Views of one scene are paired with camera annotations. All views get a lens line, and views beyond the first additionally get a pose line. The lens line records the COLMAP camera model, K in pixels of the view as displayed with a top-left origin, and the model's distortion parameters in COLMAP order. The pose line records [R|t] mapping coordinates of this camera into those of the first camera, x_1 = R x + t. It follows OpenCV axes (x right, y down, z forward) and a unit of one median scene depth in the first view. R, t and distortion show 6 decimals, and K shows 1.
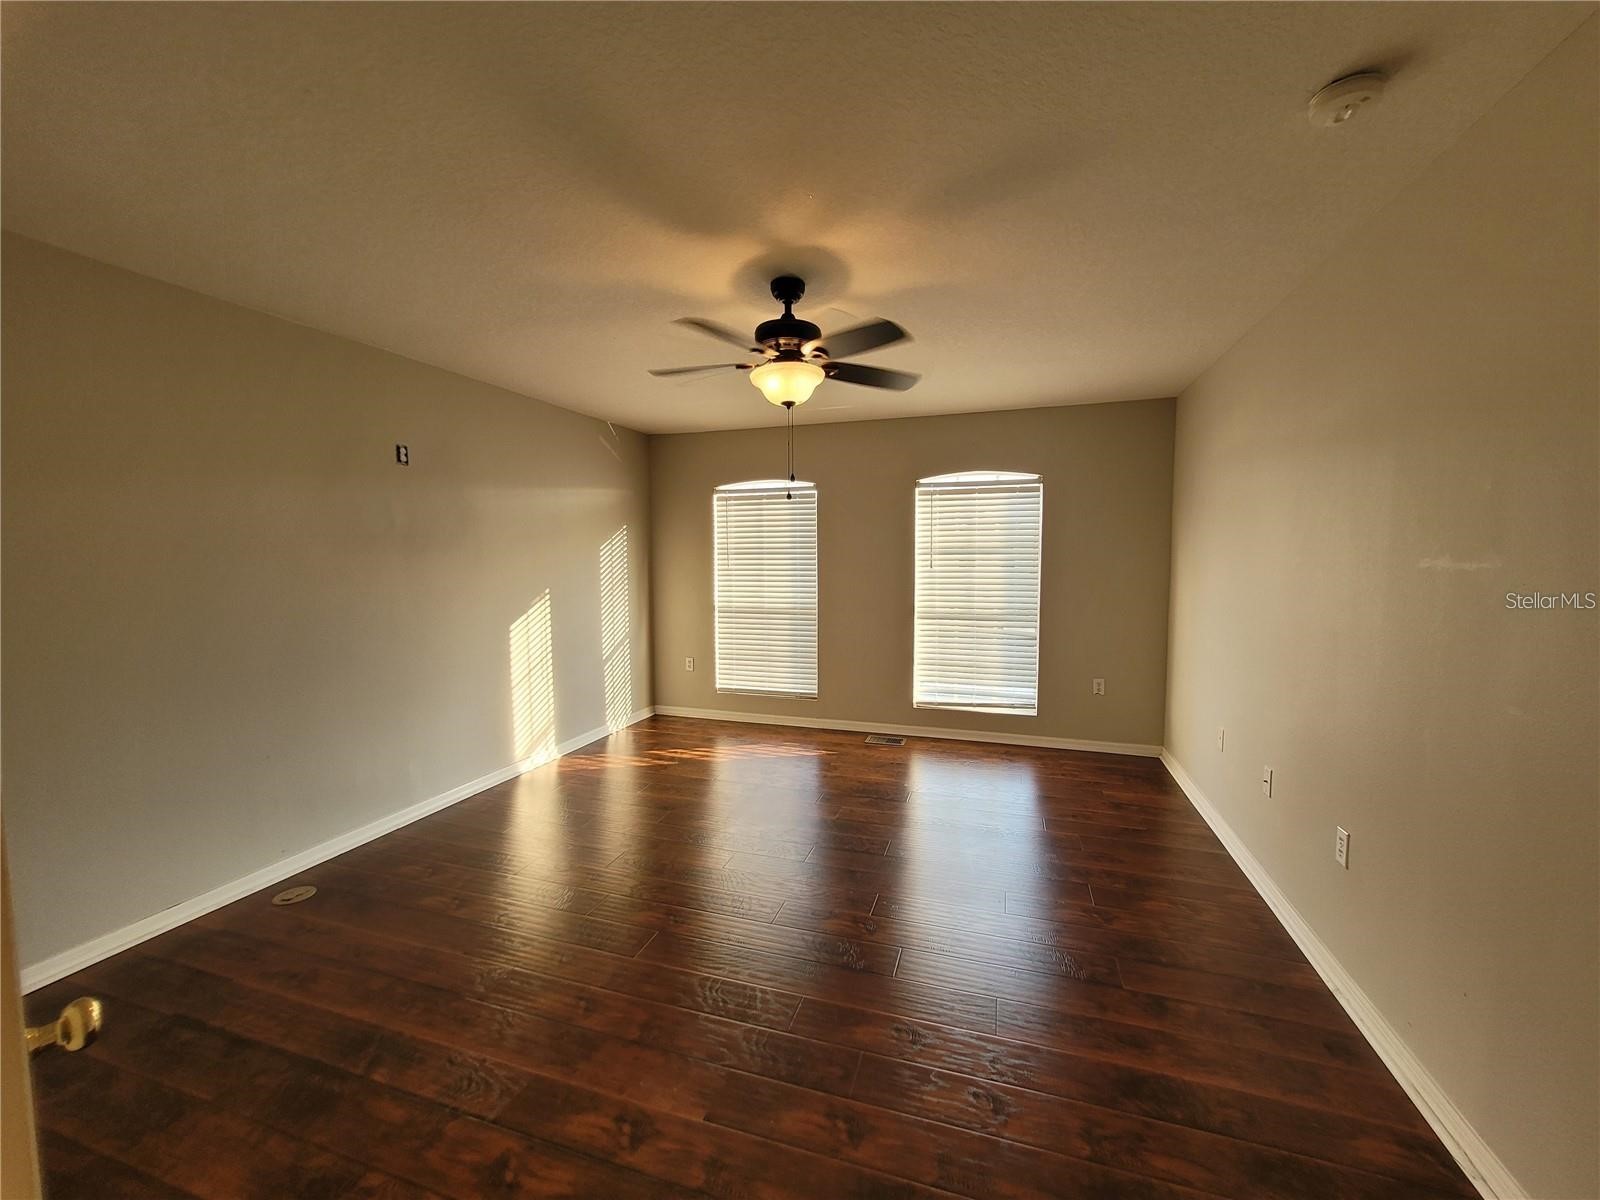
lens RADIAL K [[635.2, 0, 800.7], [0, 635.2, 601.2], [0, 0, 1]] dist [0.002335, -0.000308]
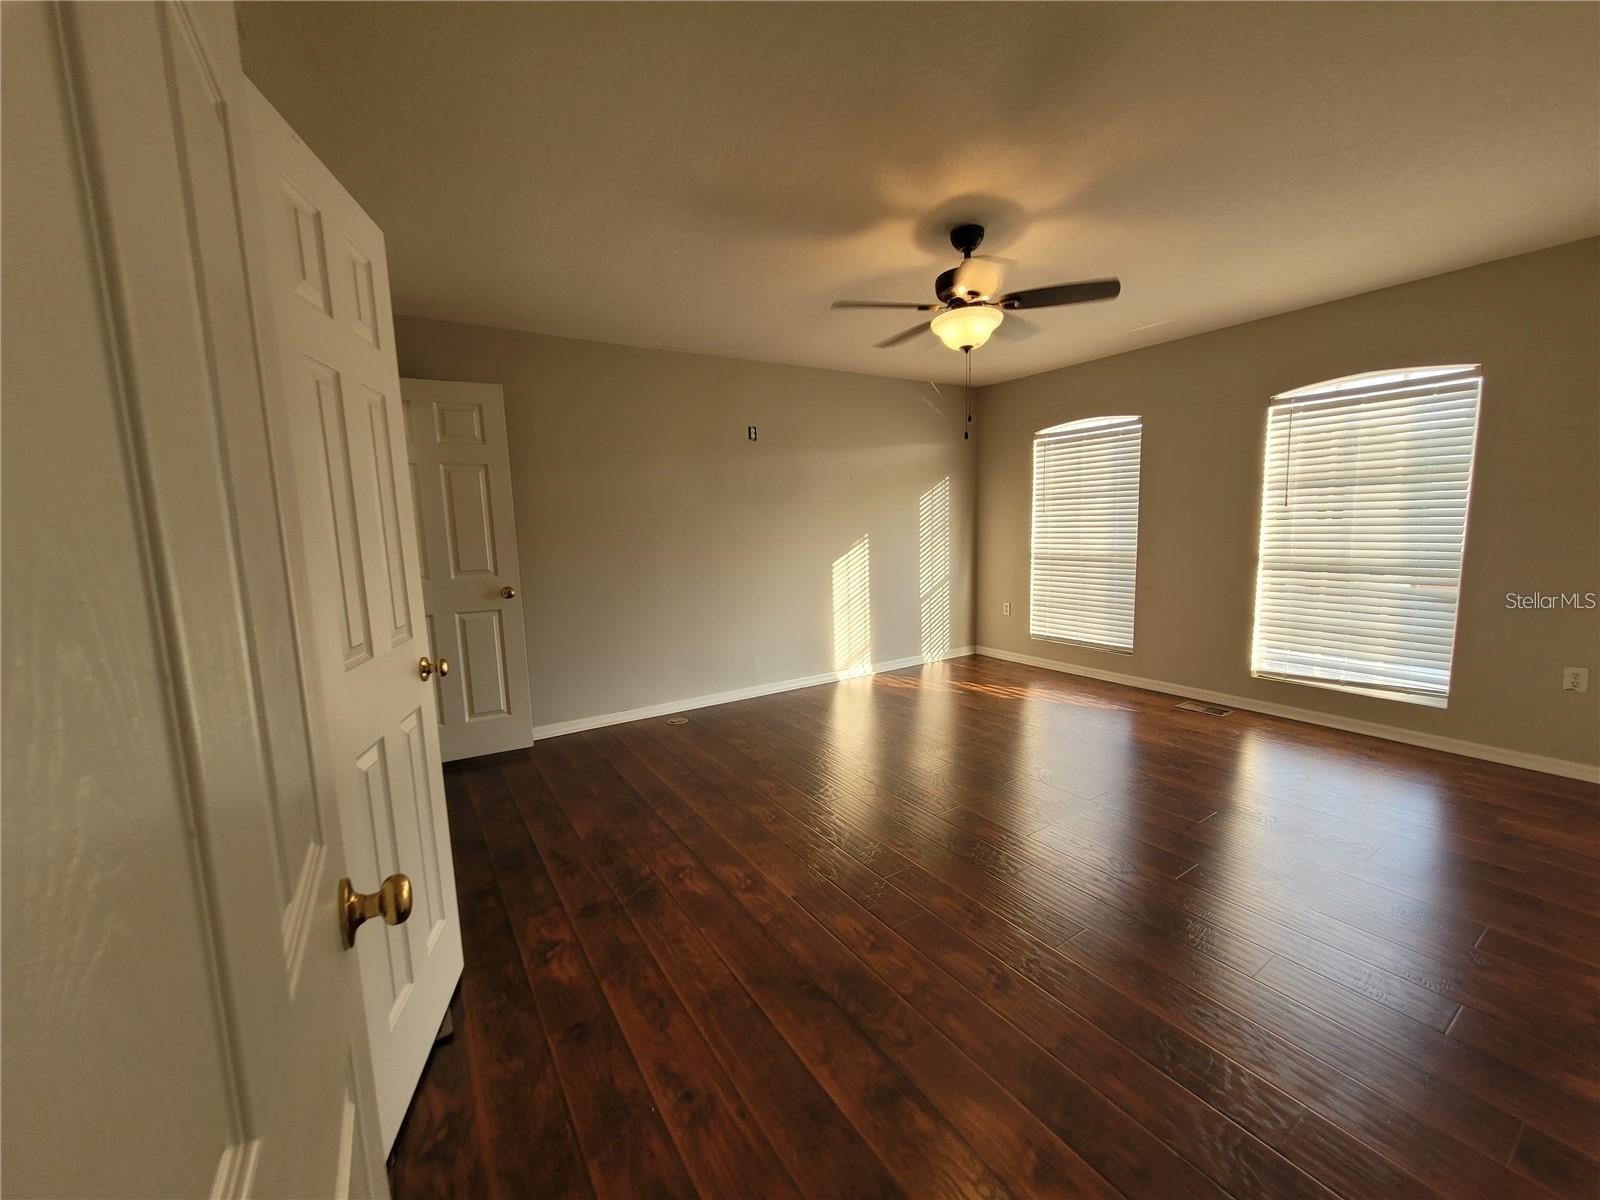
lens RADIAL K [[635.2, 0, 798.9], [0, 635.2, 603.8], [0, 0, 1]] dist [0.002335, -0.000308]
pose [[0.770030, 0.064517, -0.634737, 0.252258], [-0.021898, 0.996960, 0.074769, 0.024057], [0.637632, -0.043675, 0.769102, -0.013151]]
